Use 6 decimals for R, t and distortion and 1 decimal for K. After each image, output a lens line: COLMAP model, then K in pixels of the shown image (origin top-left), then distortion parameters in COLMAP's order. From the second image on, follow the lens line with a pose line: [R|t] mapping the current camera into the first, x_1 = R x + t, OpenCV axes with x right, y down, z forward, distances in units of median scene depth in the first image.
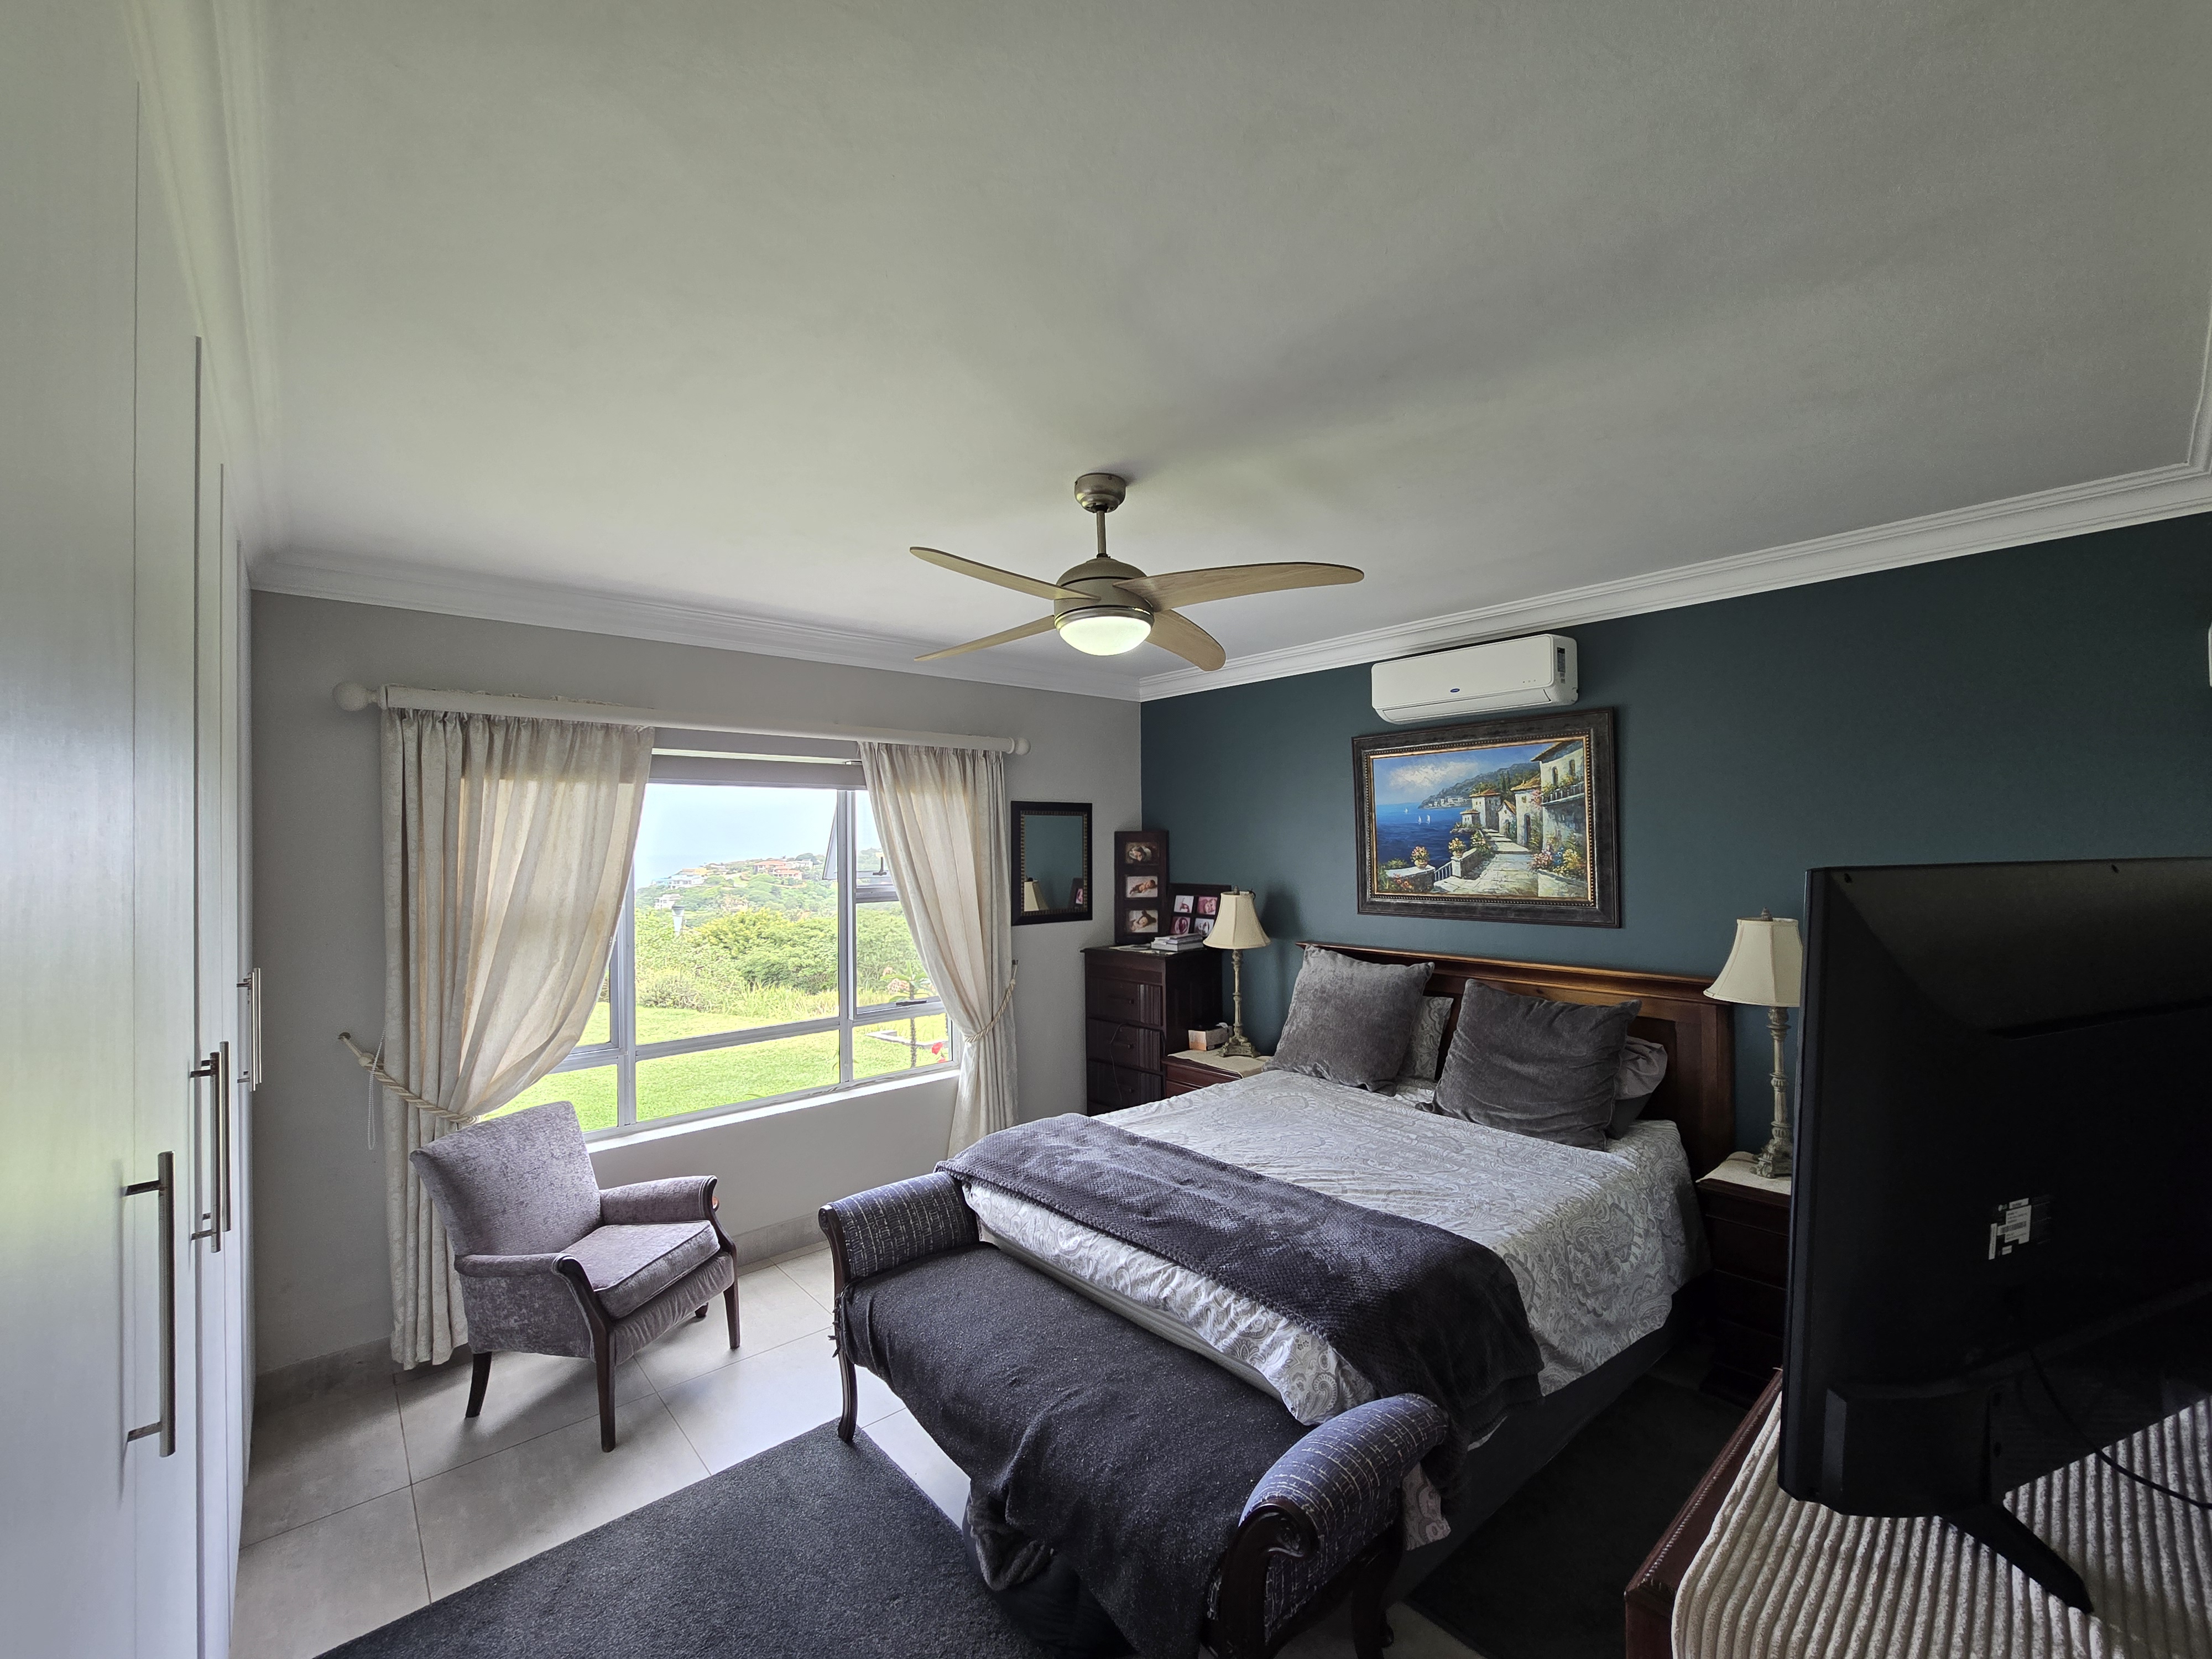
lens RADIAL K [[892.8, 0, 1100.5], [0, 892.8, 830.7], [0, 0, 1]] dist [0.000562, -0.002808]
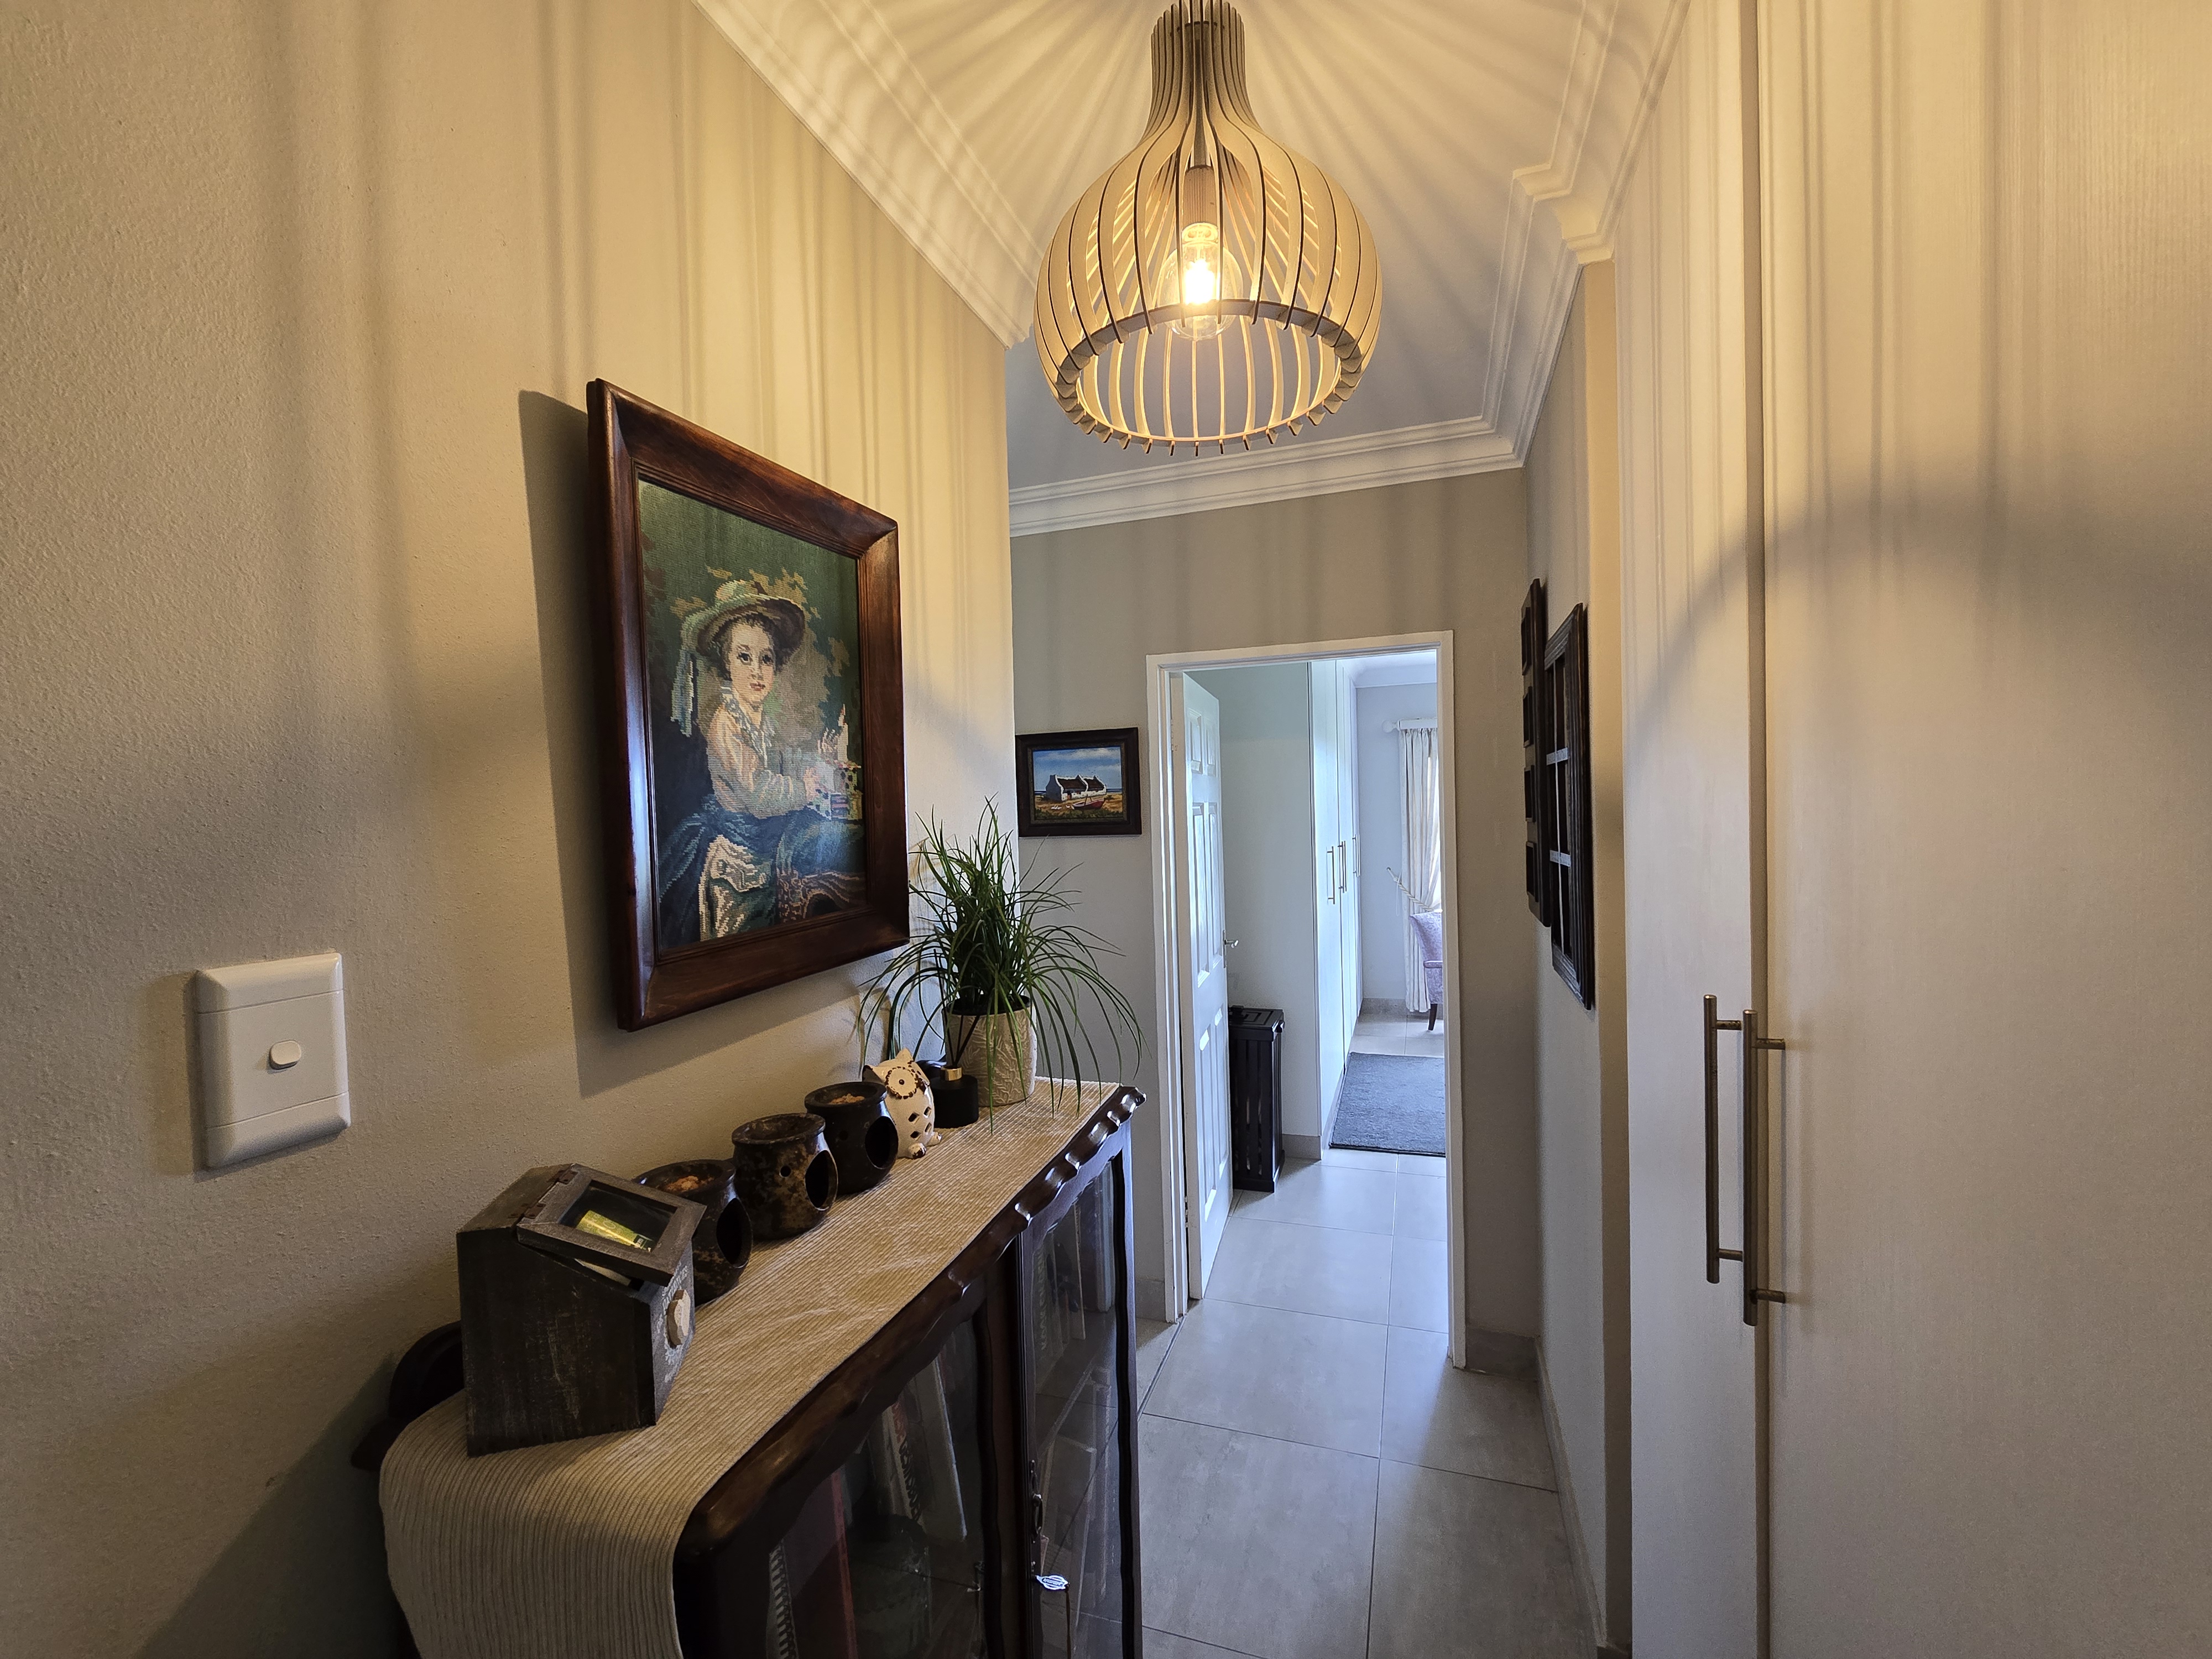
lens RADIAL K [[907.4, 0, 1114.9], [0, 907.4, 836.7], [0, 0, 1]] dist [-0.000884, -0.000590]
pose [[0.487157, 0.027189, -0.872891, 0.920178], [0.032922, 0.998233, 0.049467, -0.000637], [0.872693, -0.052835, 0.485402, -0.822466]]
